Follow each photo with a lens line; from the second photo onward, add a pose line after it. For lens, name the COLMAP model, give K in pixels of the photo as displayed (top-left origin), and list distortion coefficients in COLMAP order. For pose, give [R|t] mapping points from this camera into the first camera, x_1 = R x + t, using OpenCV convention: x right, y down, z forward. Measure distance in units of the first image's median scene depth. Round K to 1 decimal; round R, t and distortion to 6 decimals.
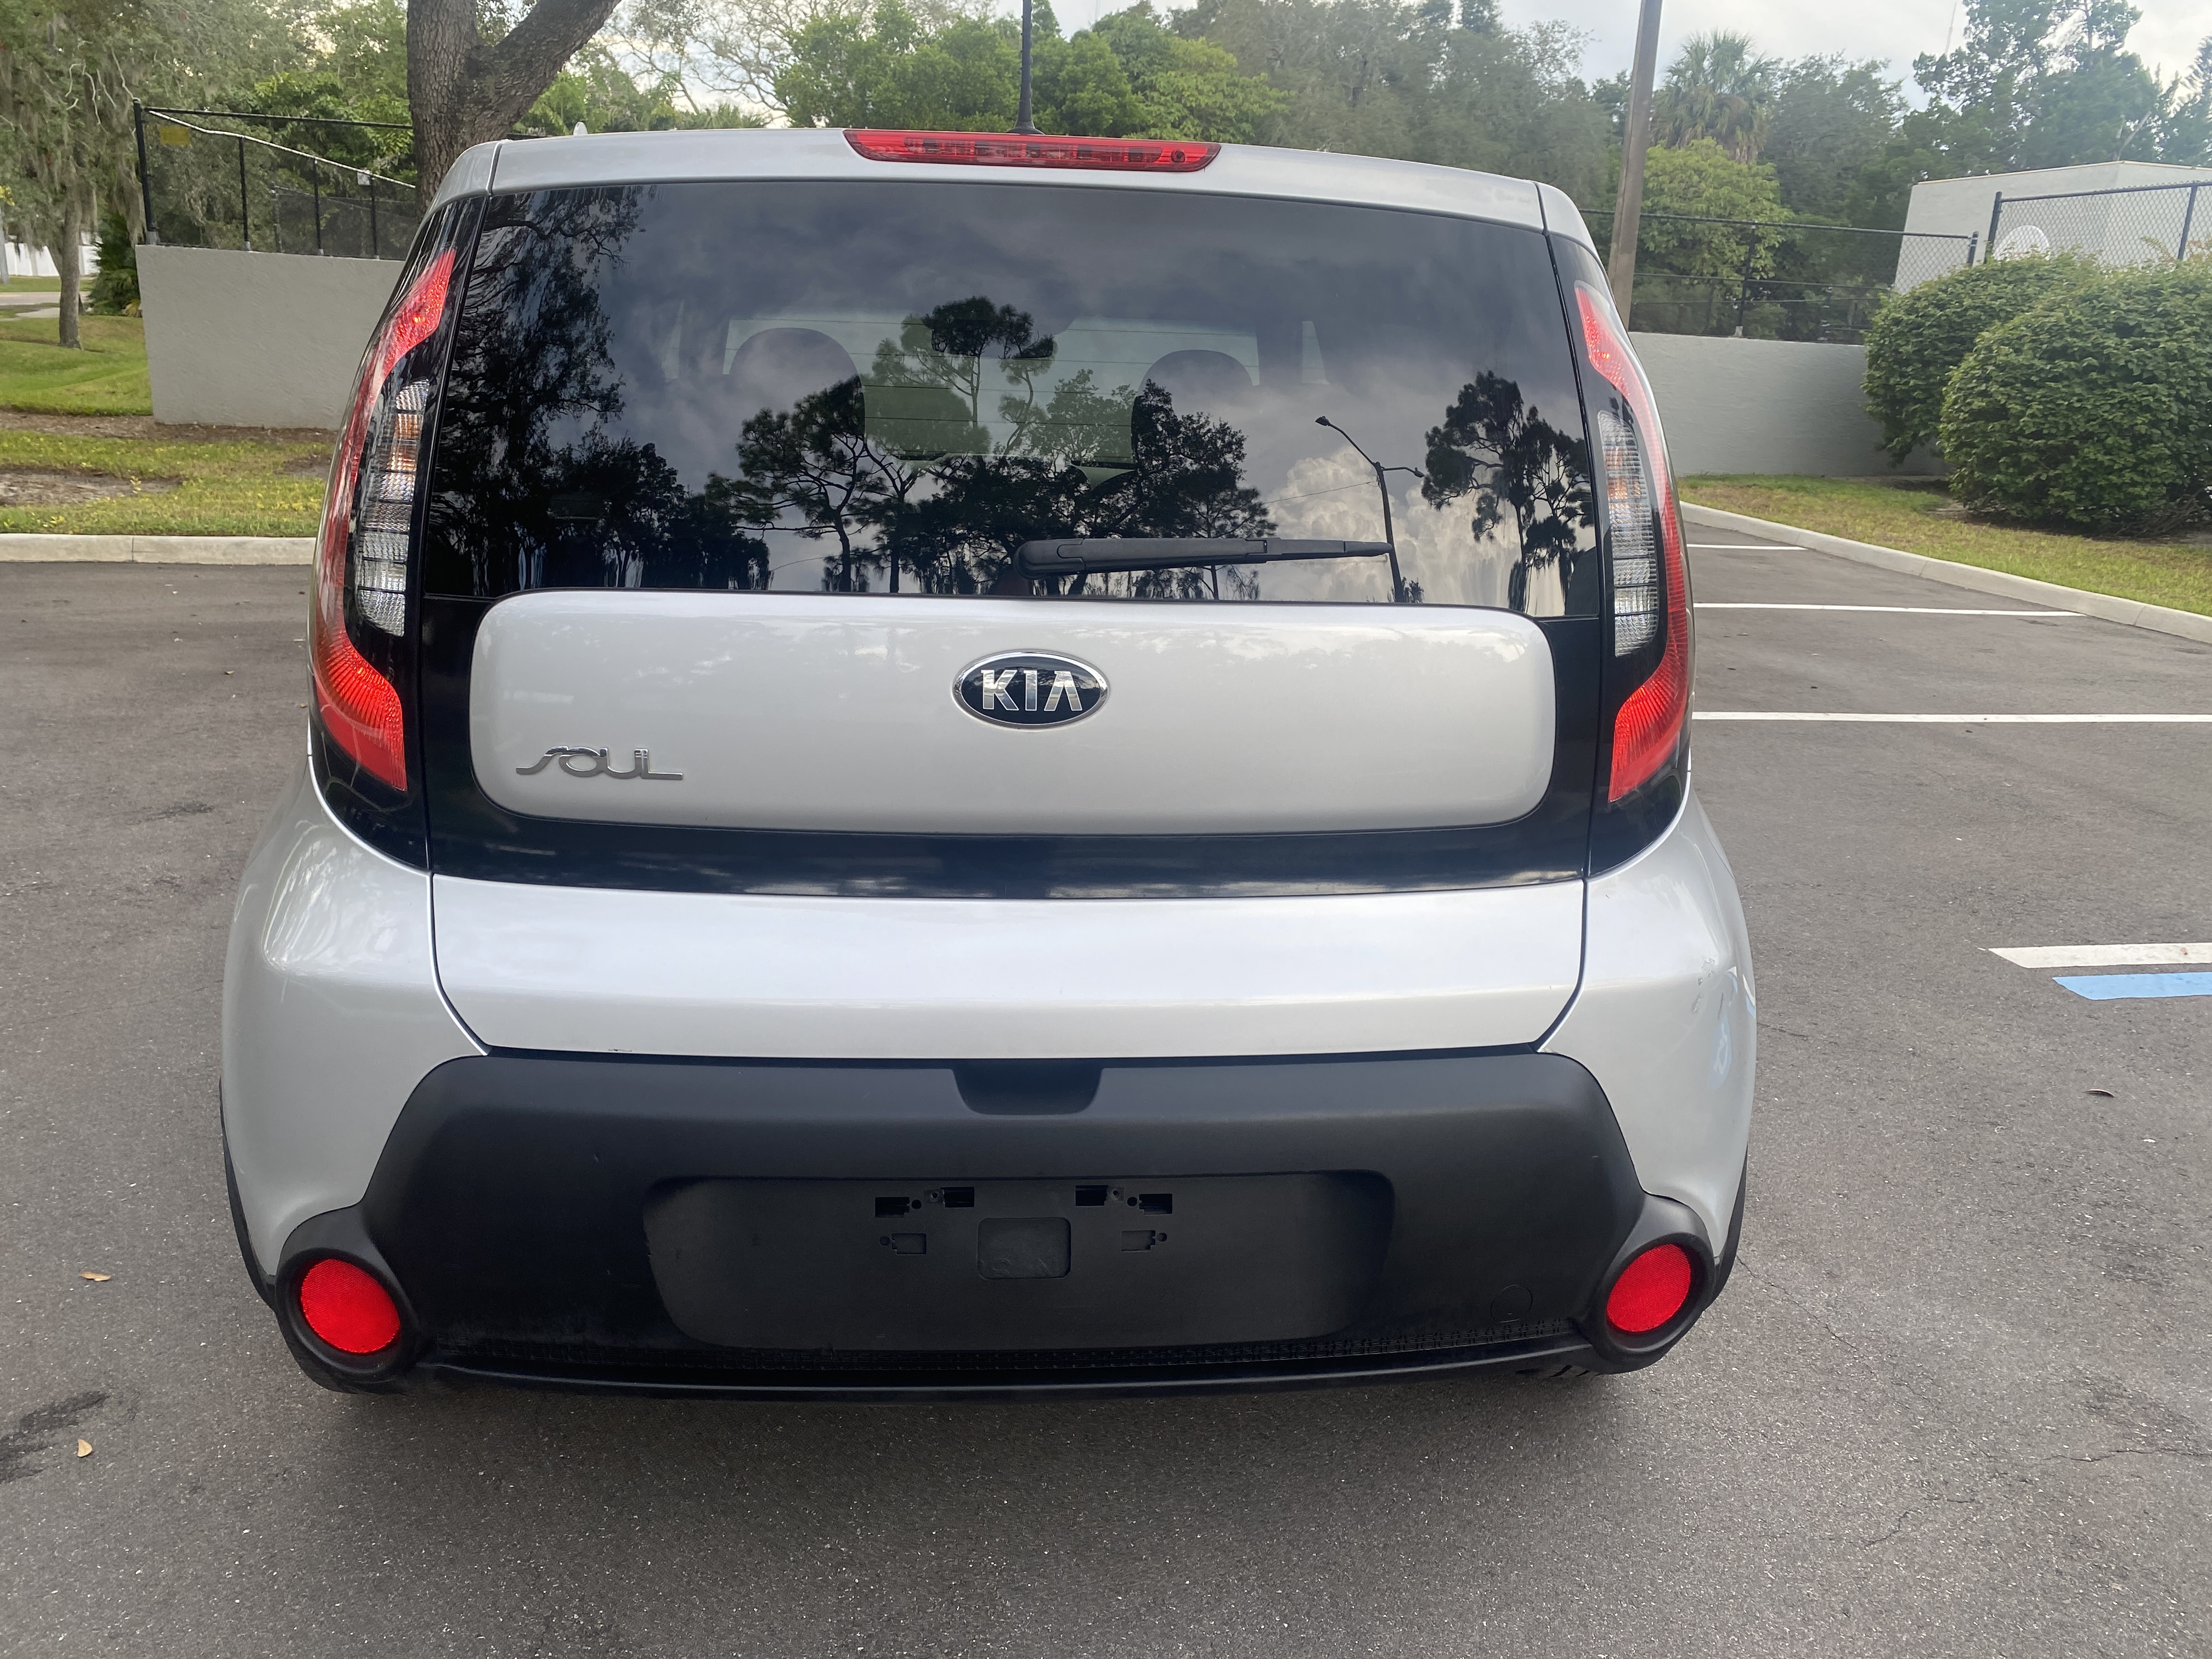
lens RADIAL K [[1675.9, 0, 1094.4], [0, 1675.9, 804.9], [0, 0, 1]] dist [0.001178, -0.006043]
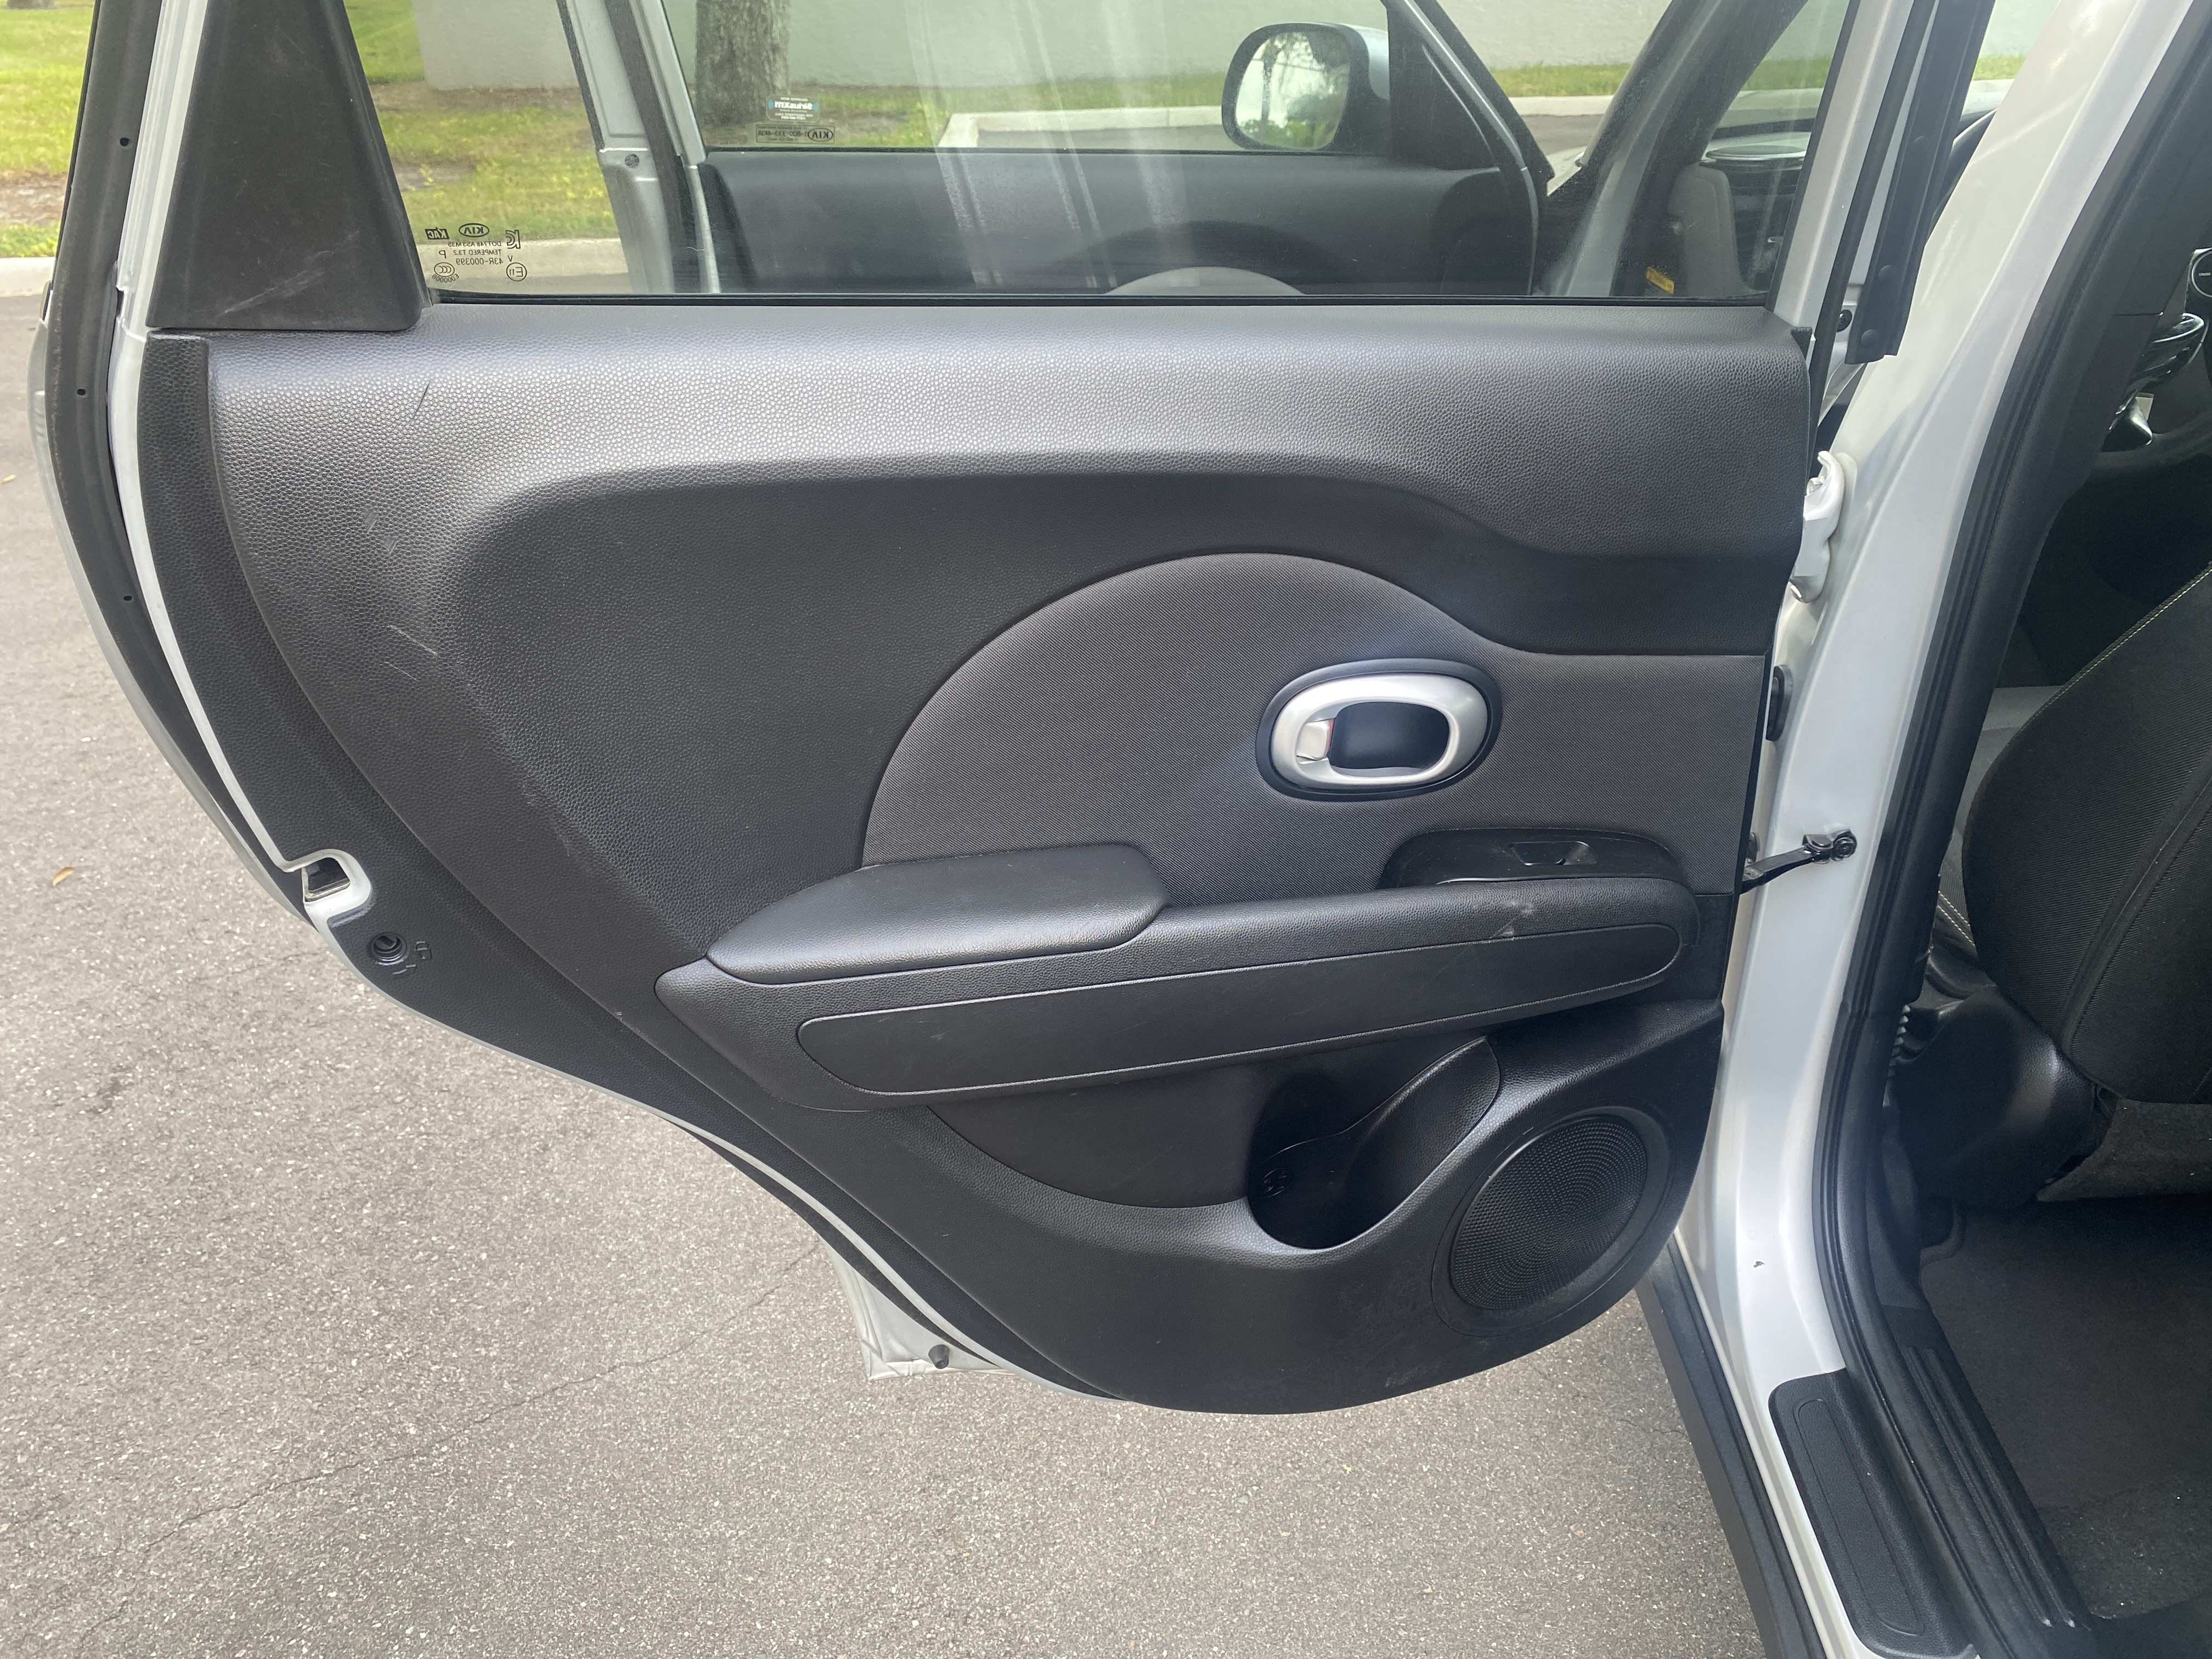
lens RADIAL K [[1655.9, 0, 1091.7], [0, 1655.9, 824.4], [0, 0, 1]] dist [0.008754, -0.002221]
pose [[0.988237, 0.006726, -0.152783, -0.098011], [0.027147, 0.975450, 0.218539, -0.039993], [0.150502, -0.220116, 0.963794, 0.152494]]
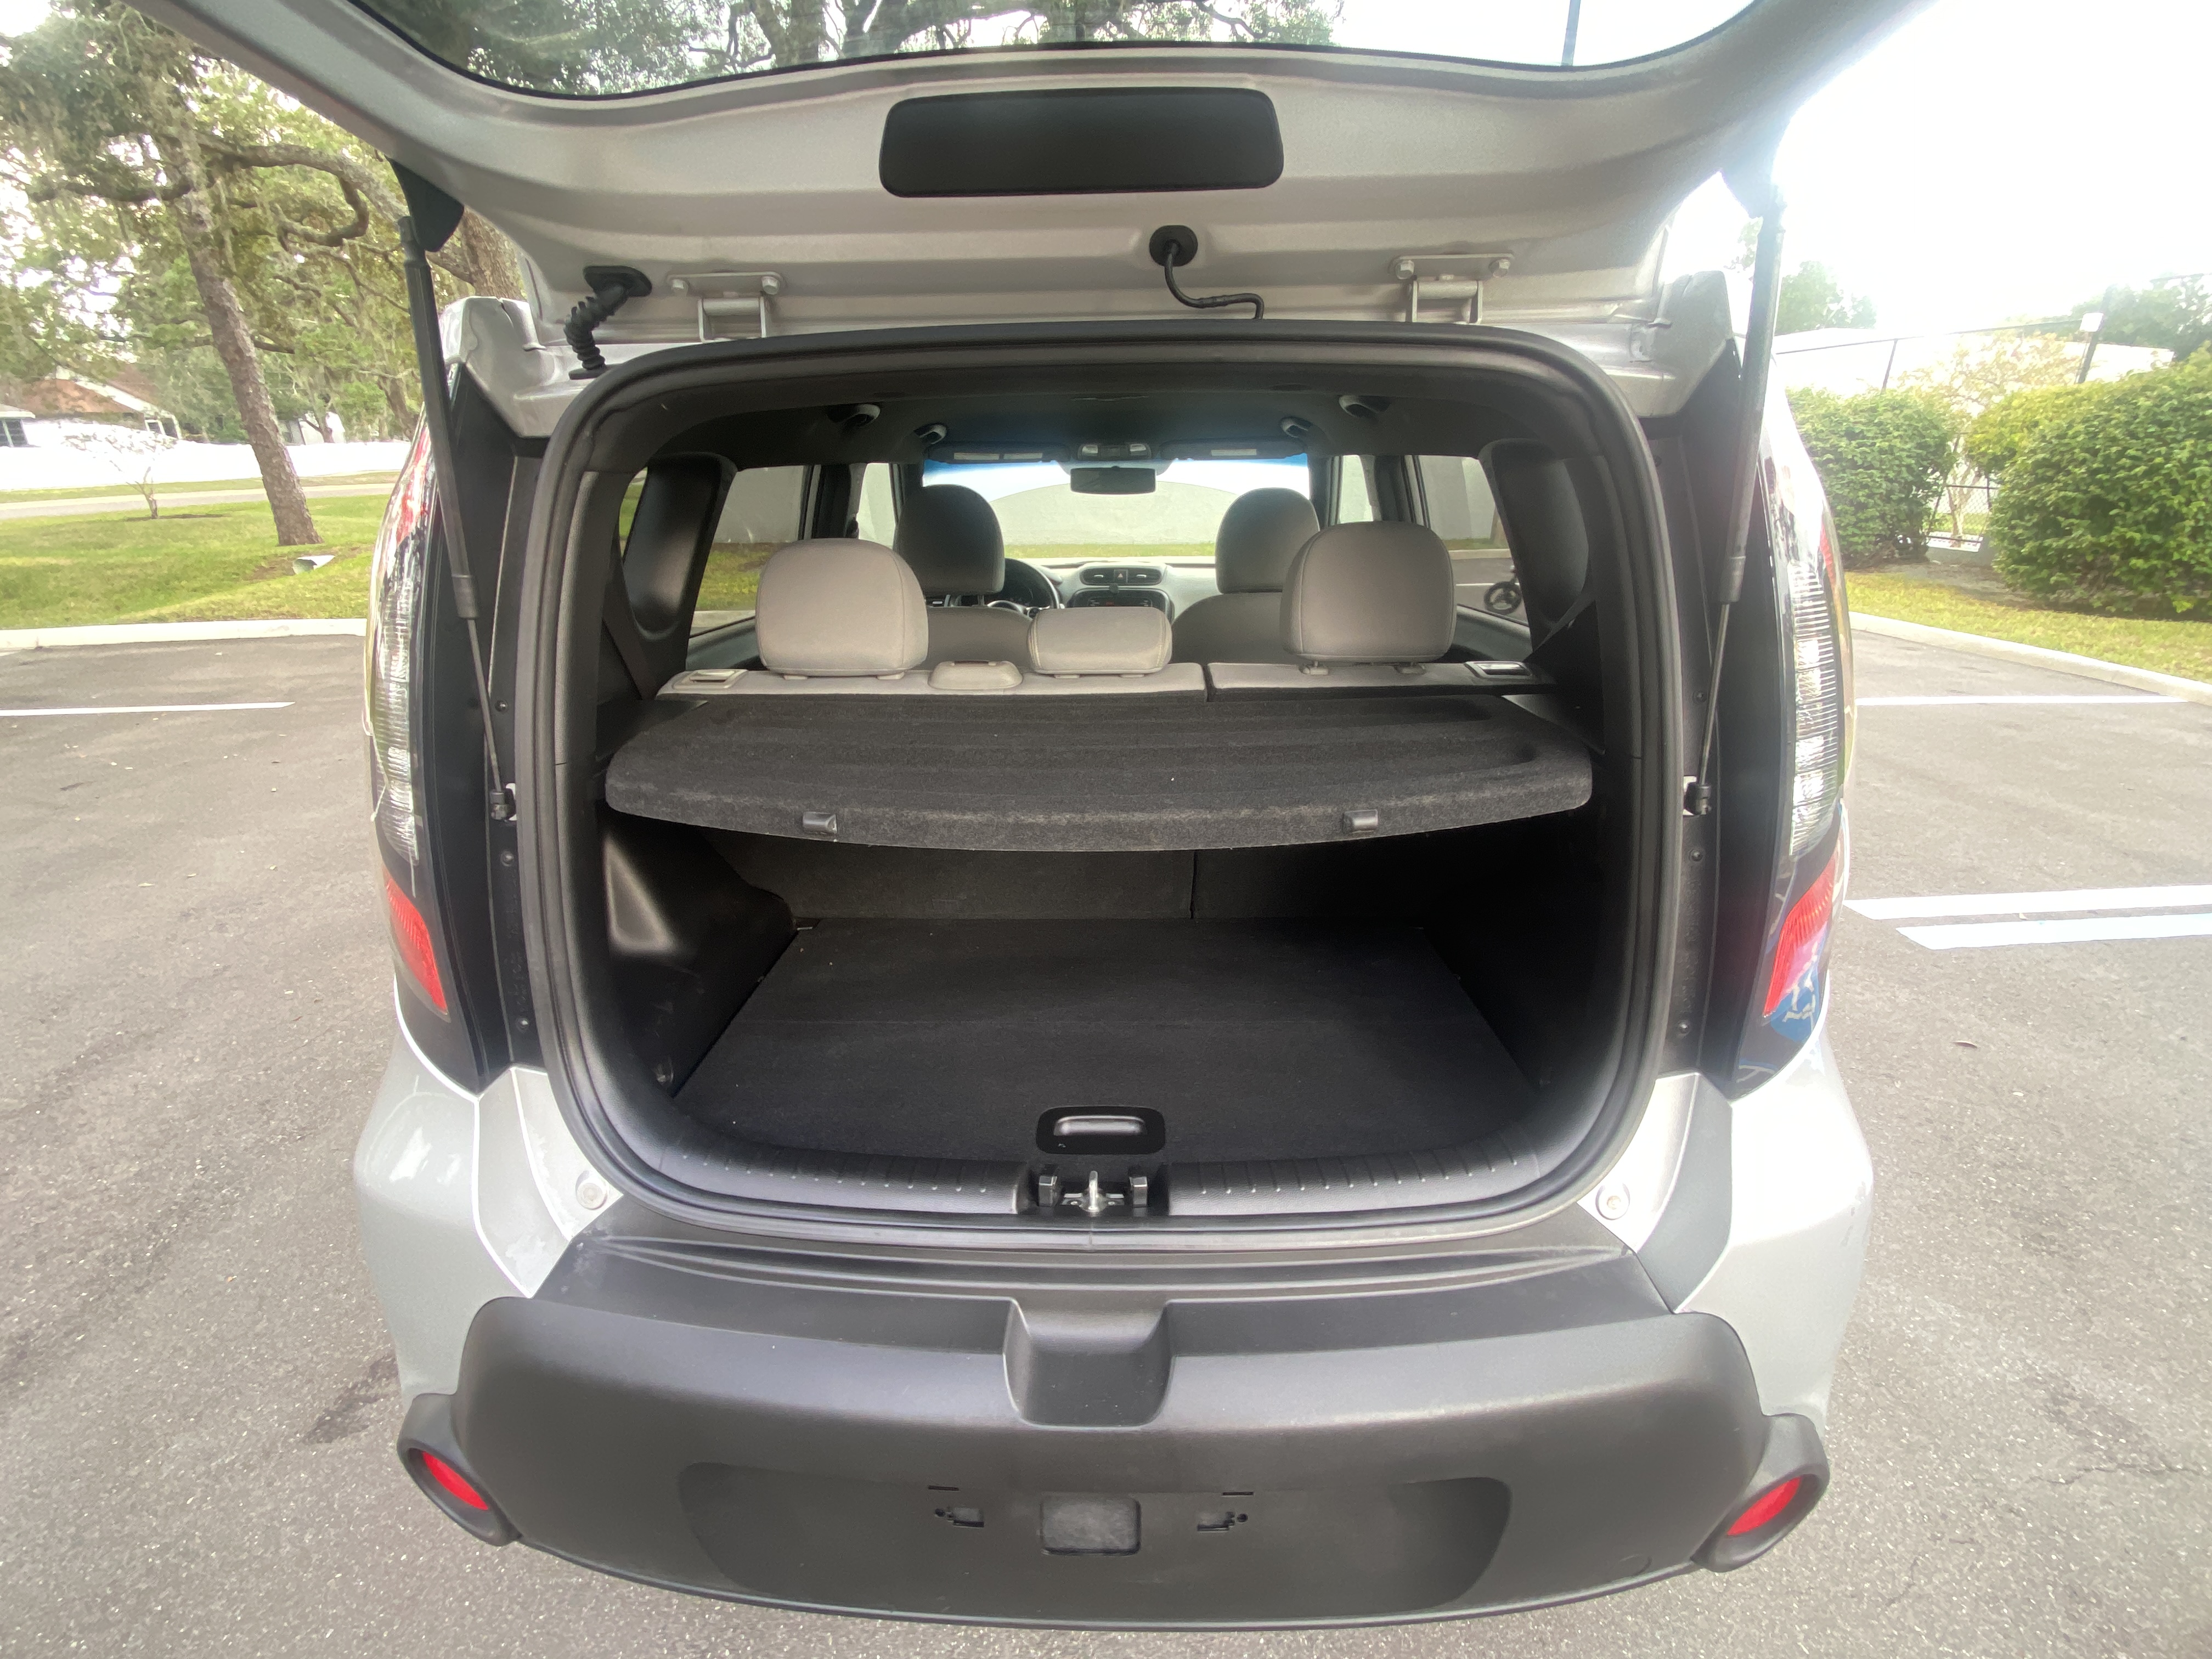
lens RADIAL K [[882.9, 0, 1101.1], [0, 882.9, 822.9], [0, 0, 1]] dist [0.001139, -0.011913]
pose [[0.993782, -0.003973, -0.111269, 0.002472], [0.015996, 0.994091, 0.107366, -0.021412], [0.110184, -0.108478, 0.987974, 0.071926]]
